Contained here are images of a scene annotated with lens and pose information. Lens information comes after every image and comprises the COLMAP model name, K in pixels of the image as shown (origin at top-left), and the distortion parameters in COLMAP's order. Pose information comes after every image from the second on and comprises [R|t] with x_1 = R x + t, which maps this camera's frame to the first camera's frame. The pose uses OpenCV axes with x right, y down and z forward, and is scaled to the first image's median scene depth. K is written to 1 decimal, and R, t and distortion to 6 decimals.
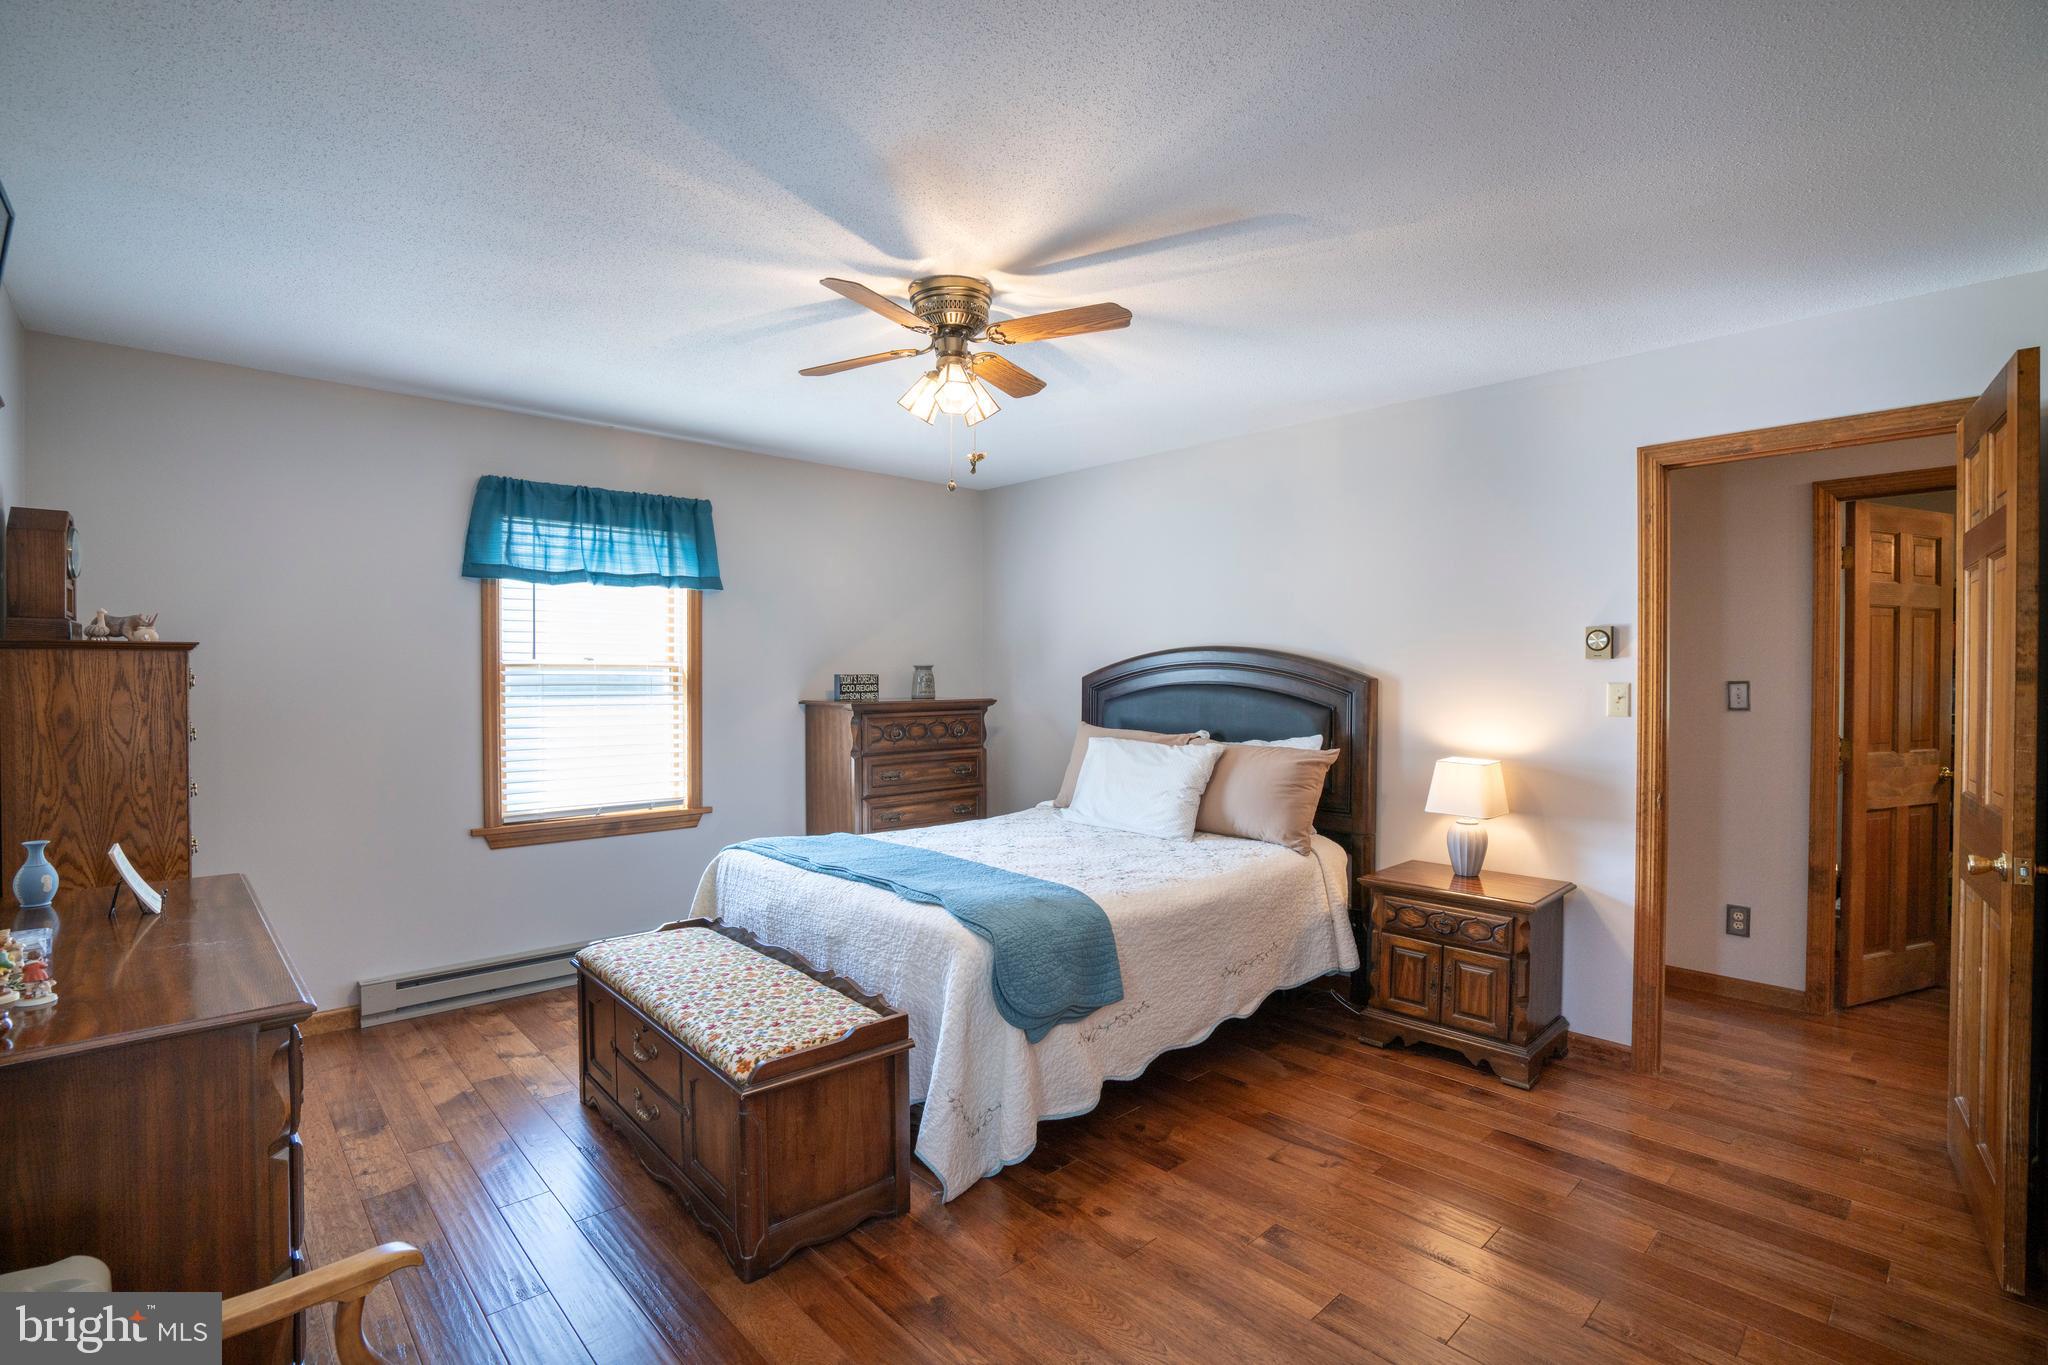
lens RADIAL K [[943.7, 0, 1020.5], [0, 943.7, 683.1], [0, 0, 1]] dist [-0.052649, 0.016853]
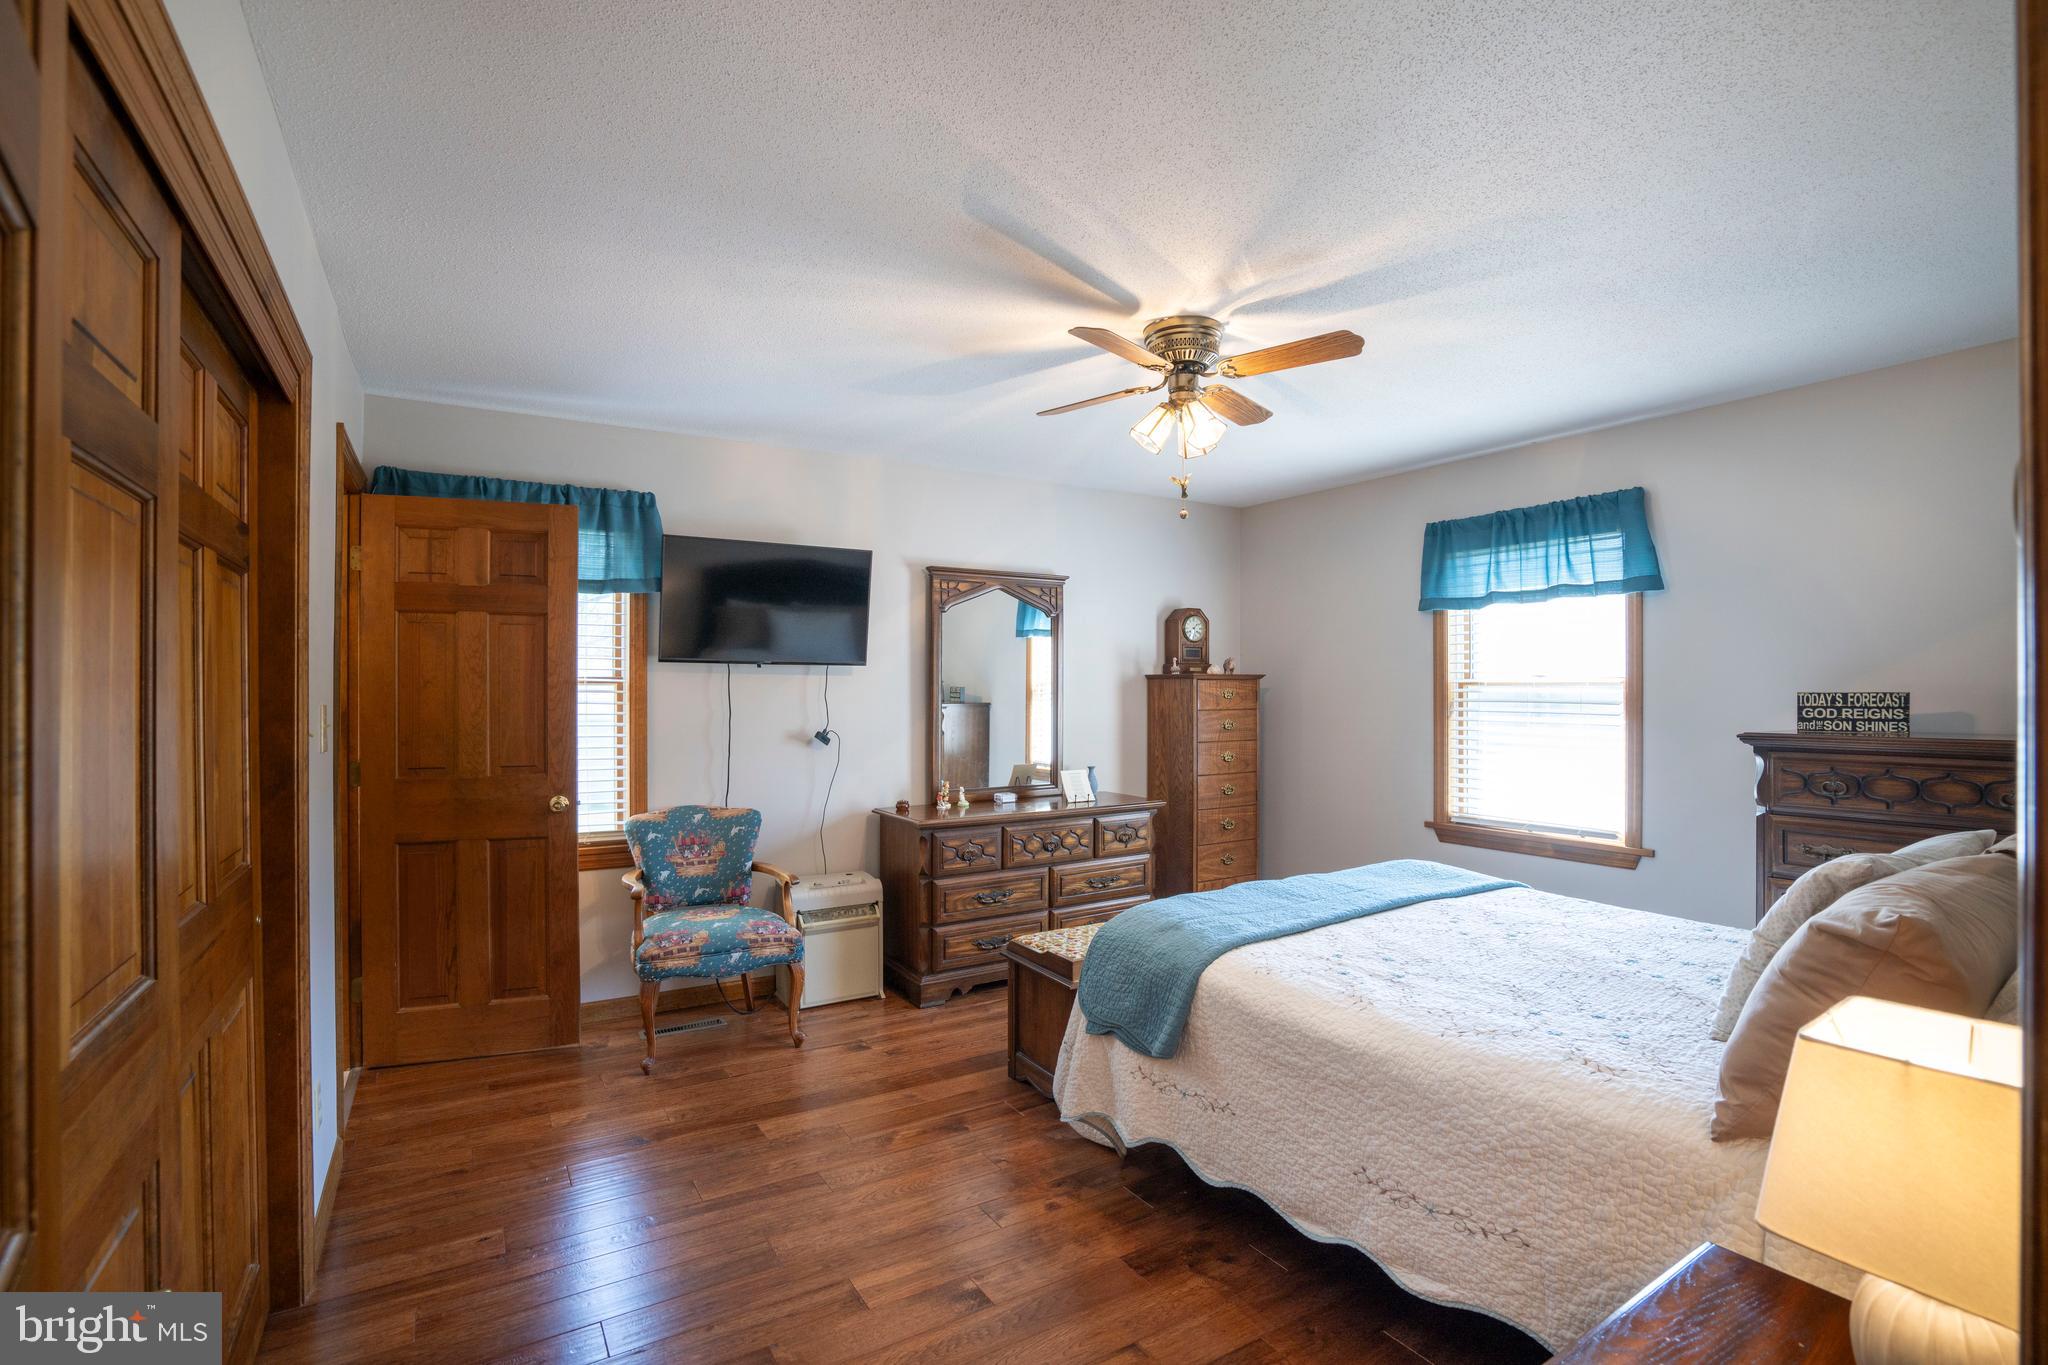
lens RADIAL K [[943.7, 0, 1021.5], [0, 943.7, 687.7], [0, 0, 1]] dist [-0.052649, 0.016853]
pose [[-0.197850, -0.004092, -0.980224, 0.680166], [-0.007315, 0.999970, -0.002698, -0.007537], [0.980205, 0.006636, -0.197874, 0.706945]]
